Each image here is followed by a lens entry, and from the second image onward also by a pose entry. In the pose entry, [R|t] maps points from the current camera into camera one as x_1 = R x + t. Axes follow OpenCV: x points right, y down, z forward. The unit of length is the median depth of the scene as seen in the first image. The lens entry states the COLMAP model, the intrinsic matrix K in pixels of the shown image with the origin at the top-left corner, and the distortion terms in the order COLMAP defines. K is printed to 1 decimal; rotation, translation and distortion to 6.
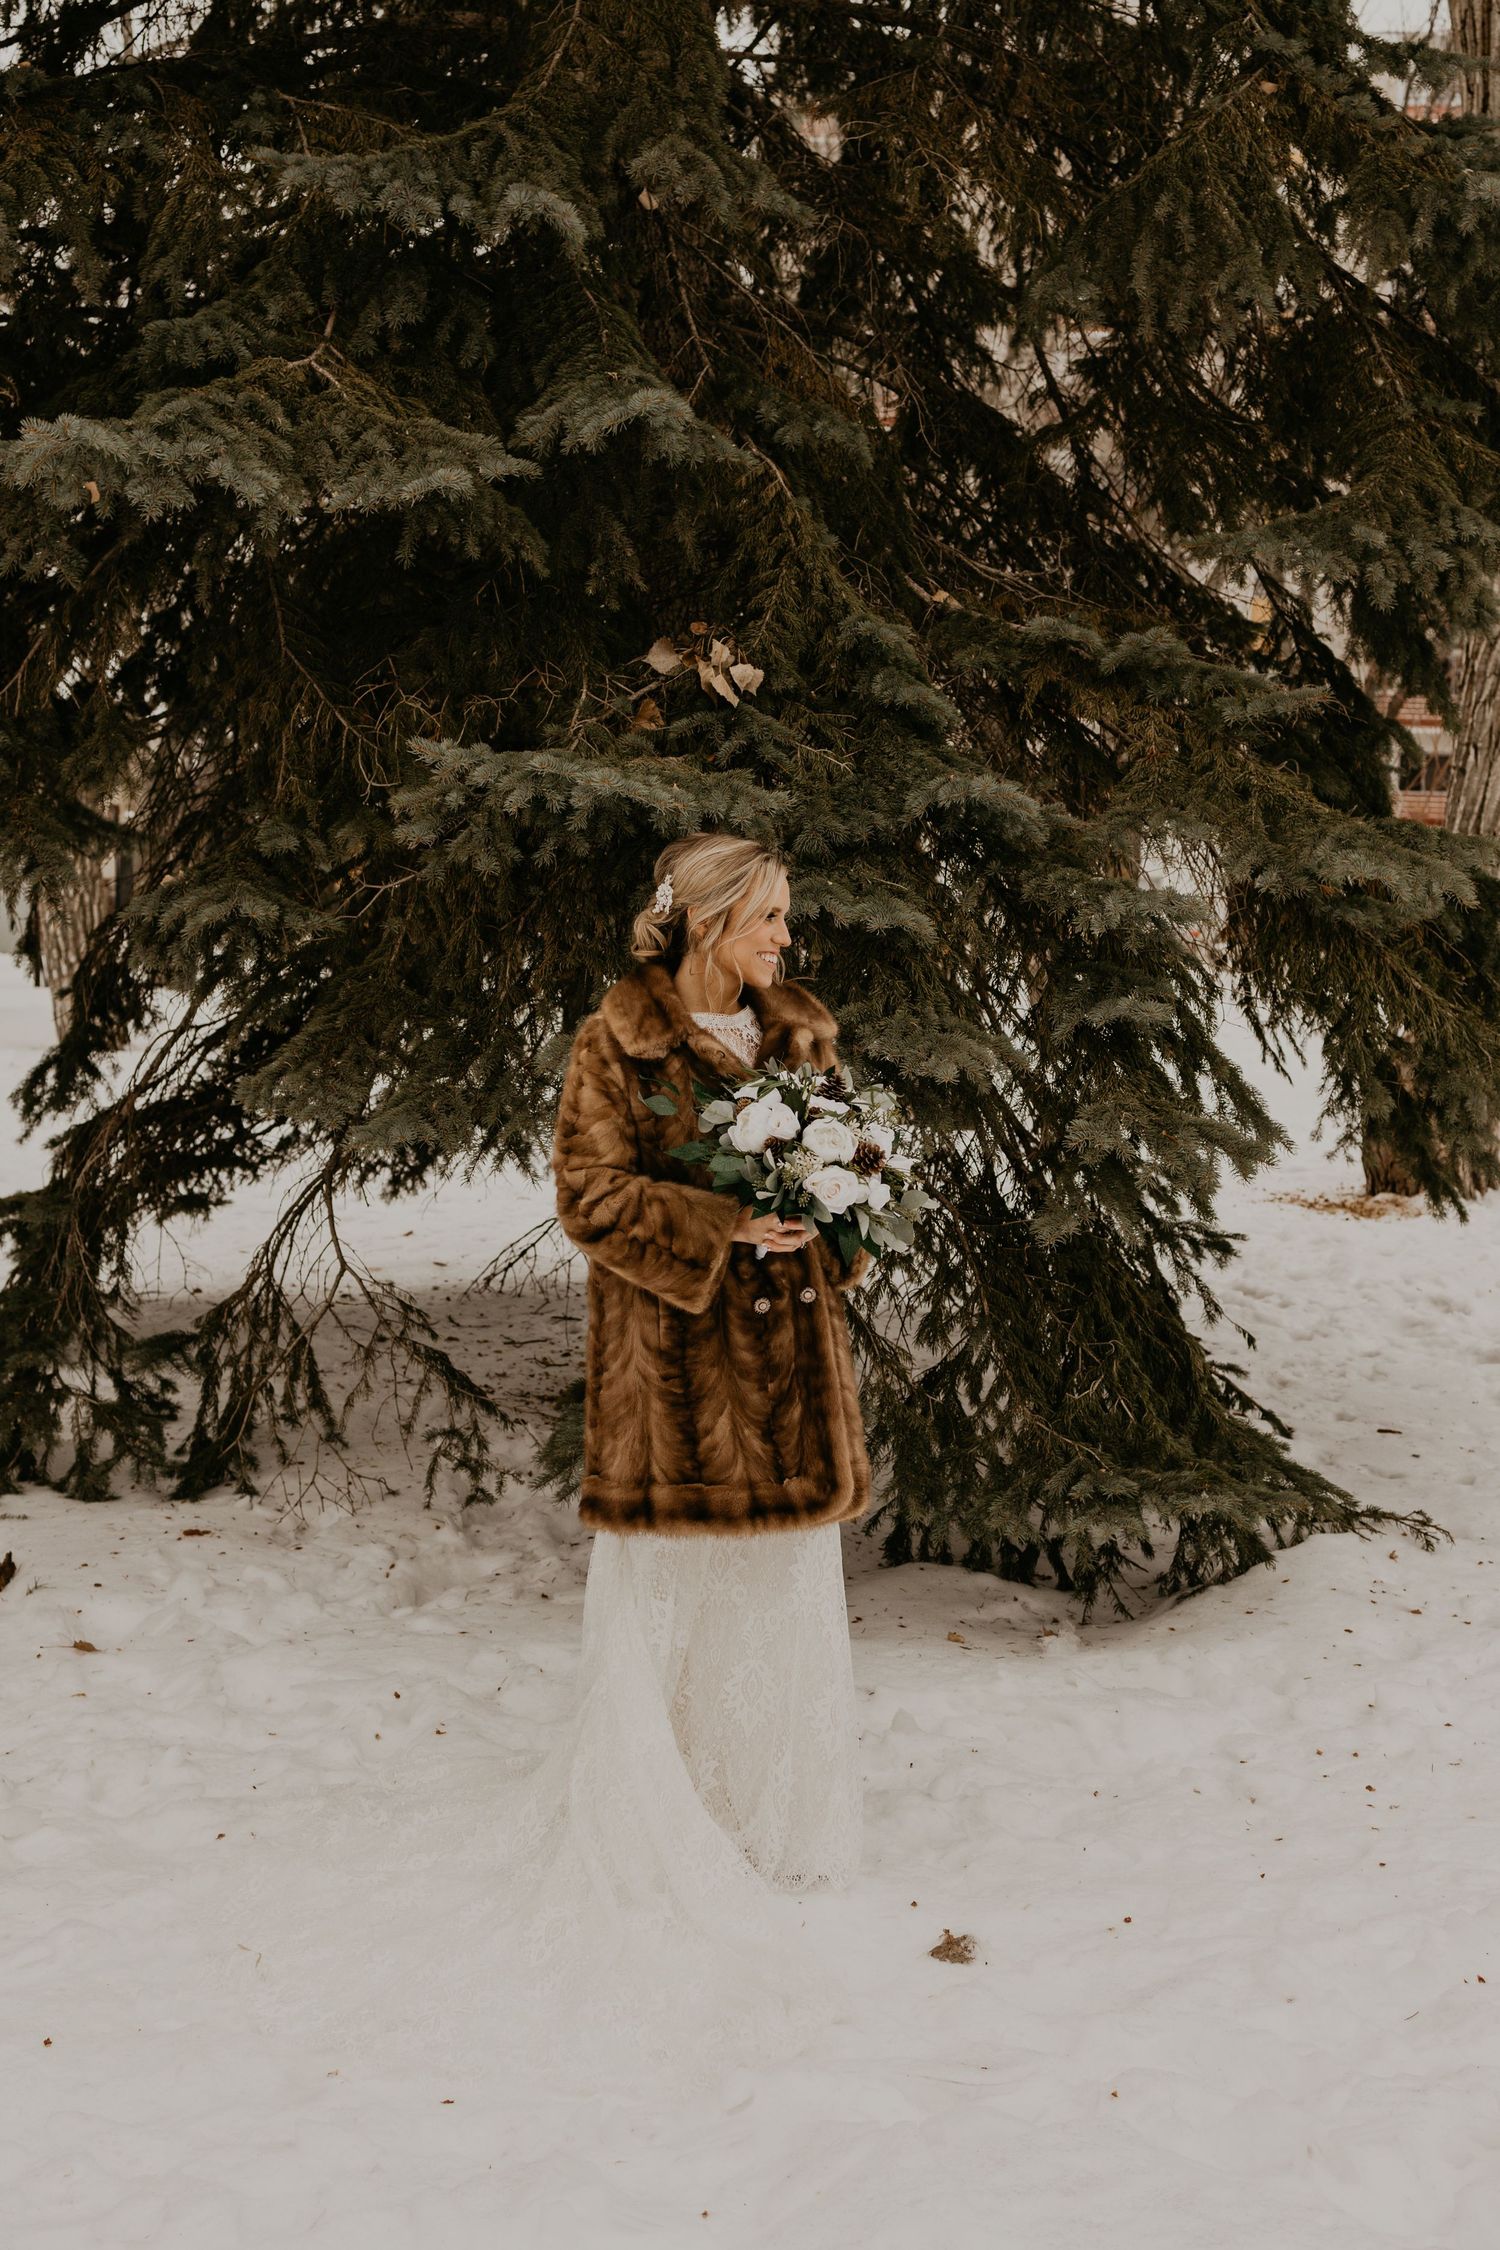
lens RADIAL K [[2820.6, 0, 723.6], [0, 2820.6, 1005.2], [0, 0, 1]] dist [0.057702, 0.000000]
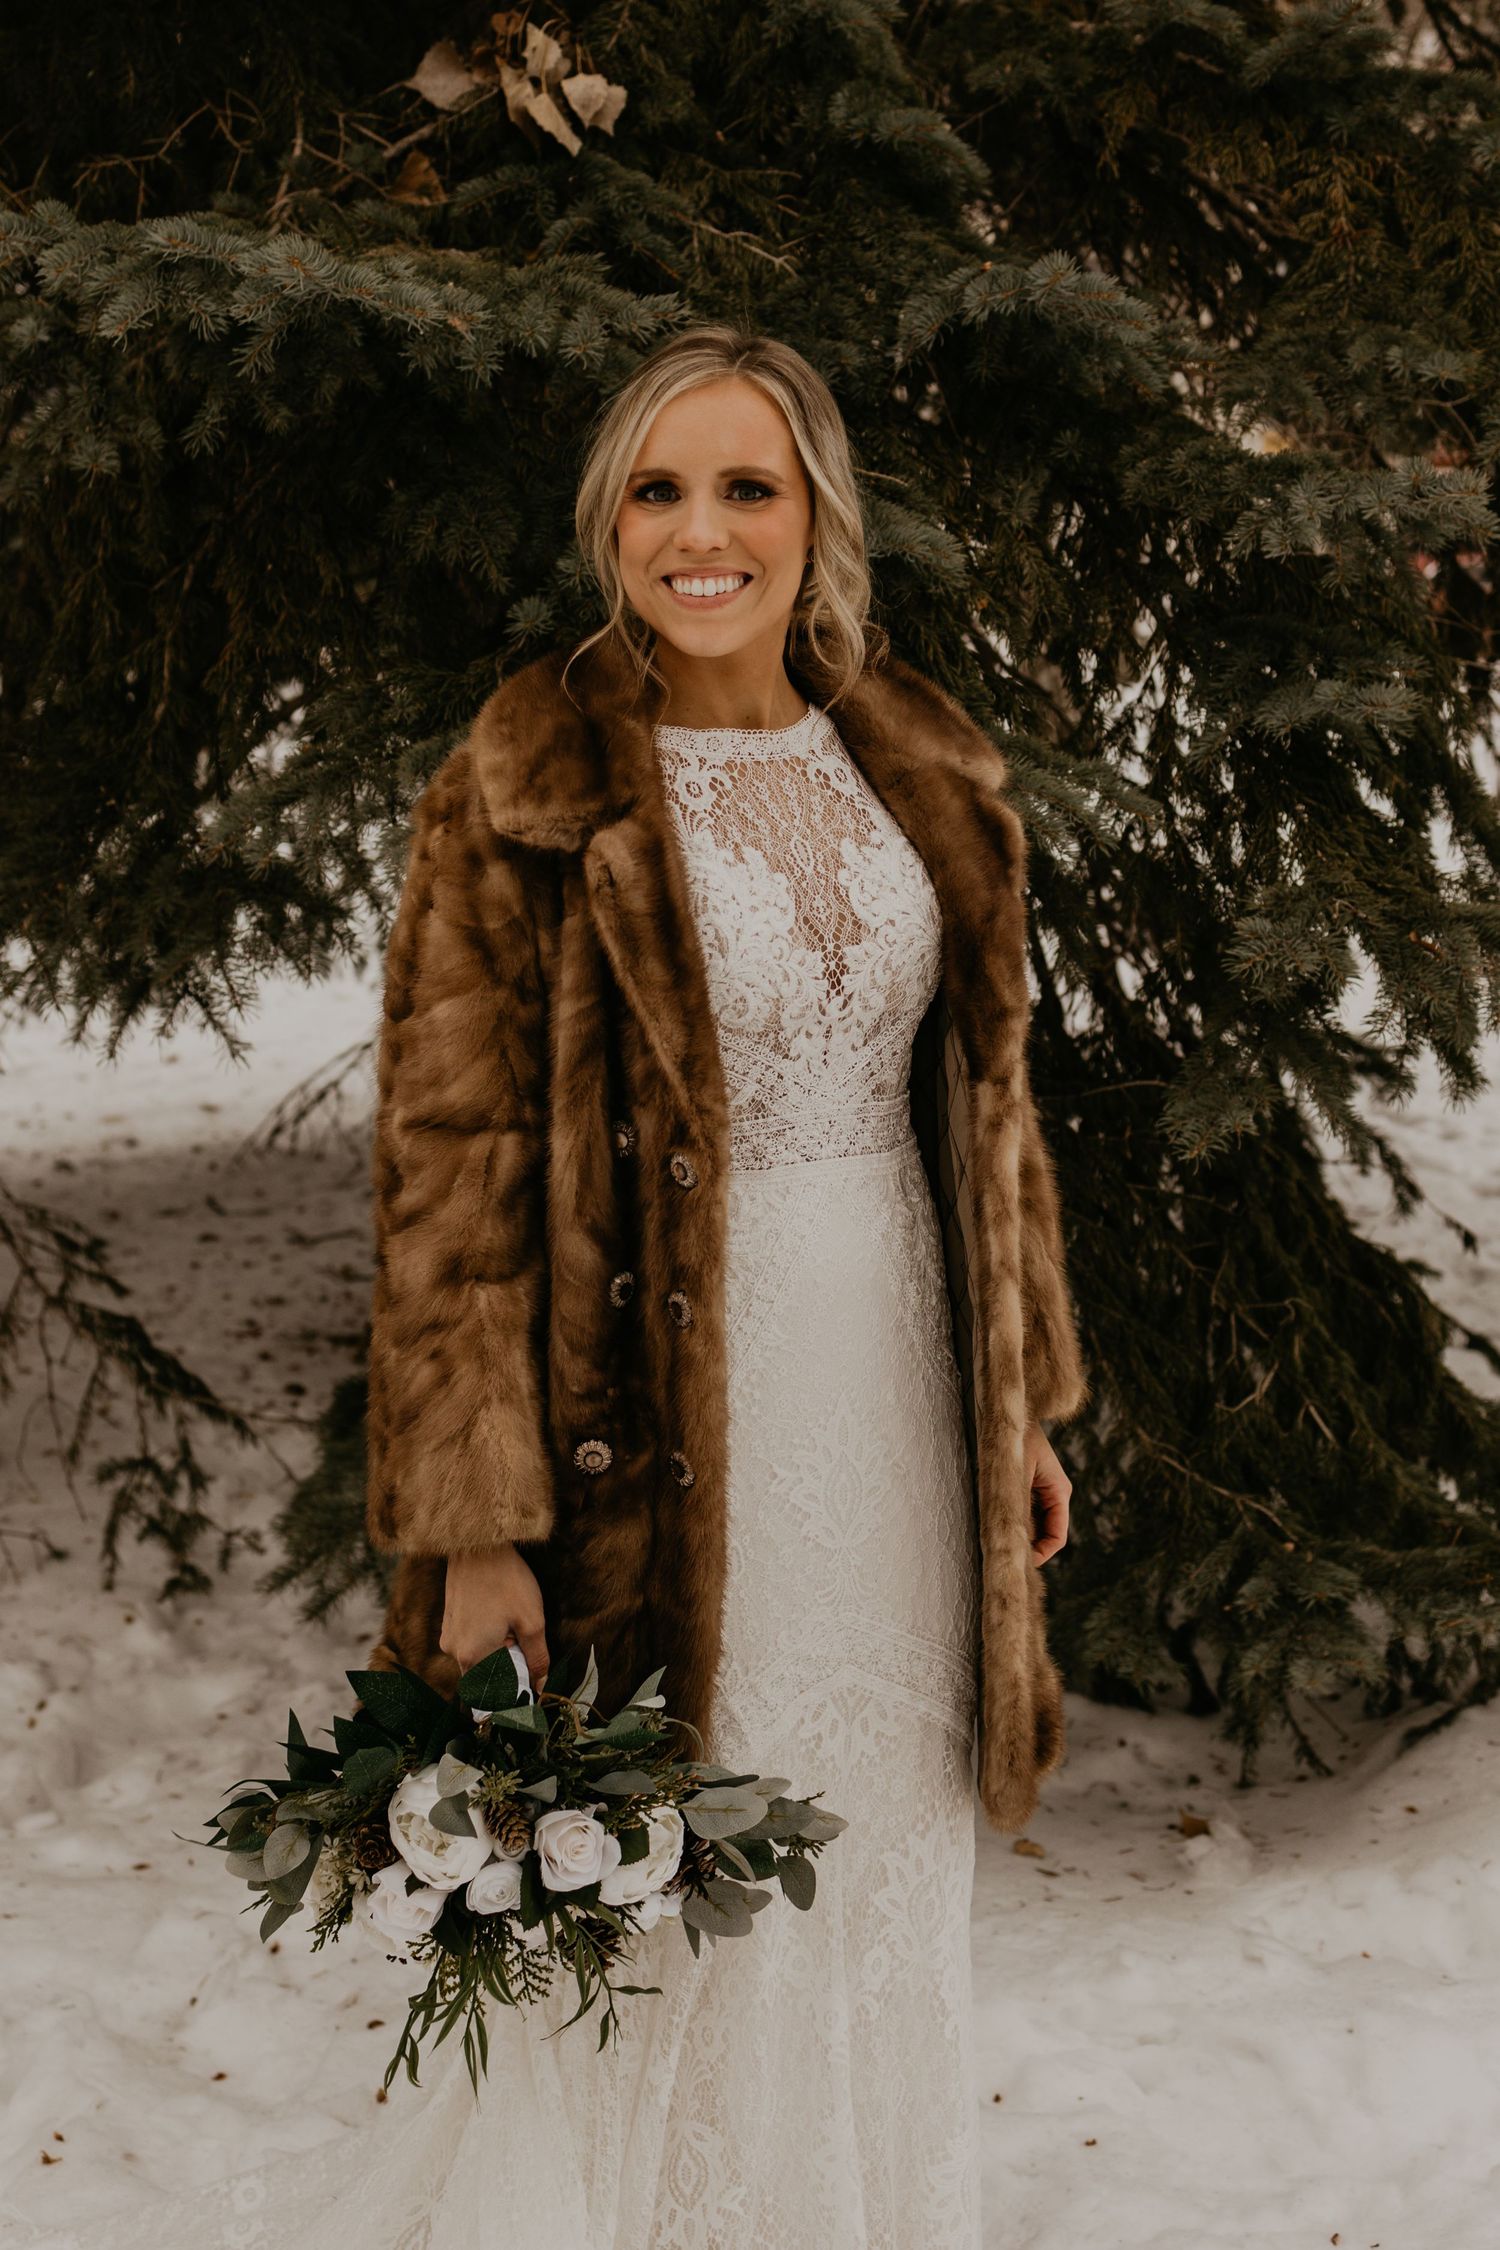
lens RADIAL K [[3081.7, 0, 740.3], [0, 3081.7, 1008.3], [0, 0, 1]] dist [0.042360, 0.000000]
pose [[0.999102, -0.033134, 0.026421, 0.014439], [0.030448, 0.994890, 0.096265, -0.000540], [-0.029476, -0.095374, 0.995005, 0.395244]]
